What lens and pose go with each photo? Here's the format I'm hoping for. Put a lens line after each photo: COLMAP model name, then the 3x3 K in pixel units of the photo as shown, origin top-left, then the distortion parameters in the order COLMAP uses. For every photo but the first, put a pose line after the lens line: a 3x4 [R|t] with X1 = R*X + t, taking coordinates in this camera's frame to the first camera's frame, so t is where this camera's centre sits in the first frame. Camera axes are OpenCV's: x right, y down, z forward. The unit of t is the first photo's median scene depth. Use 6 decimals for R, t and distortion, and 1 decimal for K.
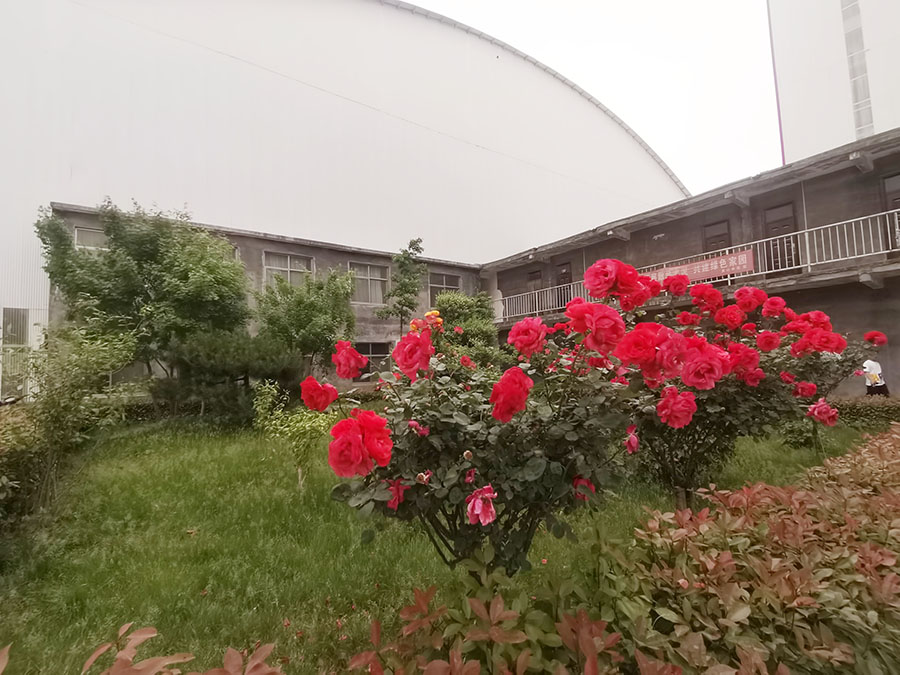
lens RADIAL K [[493.1, 0, 452.8], [0, 493.1, 331.9], [0, 0, 1]] dist [-0.006198, 0.000974]
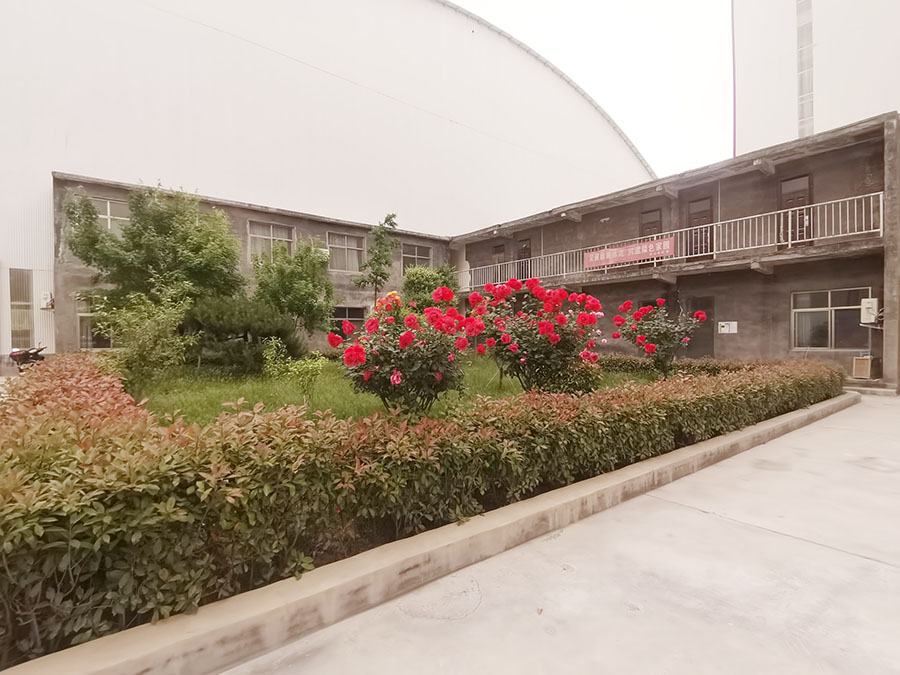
lens RADIAL K [[493.1, 0, 450.6], [0, 493.1, 340.7], [0, 0, 1]] dist [-0.006198, 0.000974]
pose [[0.998750, 0.020600, 0.045532, 0.018919], [-0.024608, 0.995702, 0.089286, -0.010012], [-0.043497, -0.090295, 0.994965, -0.146553]]
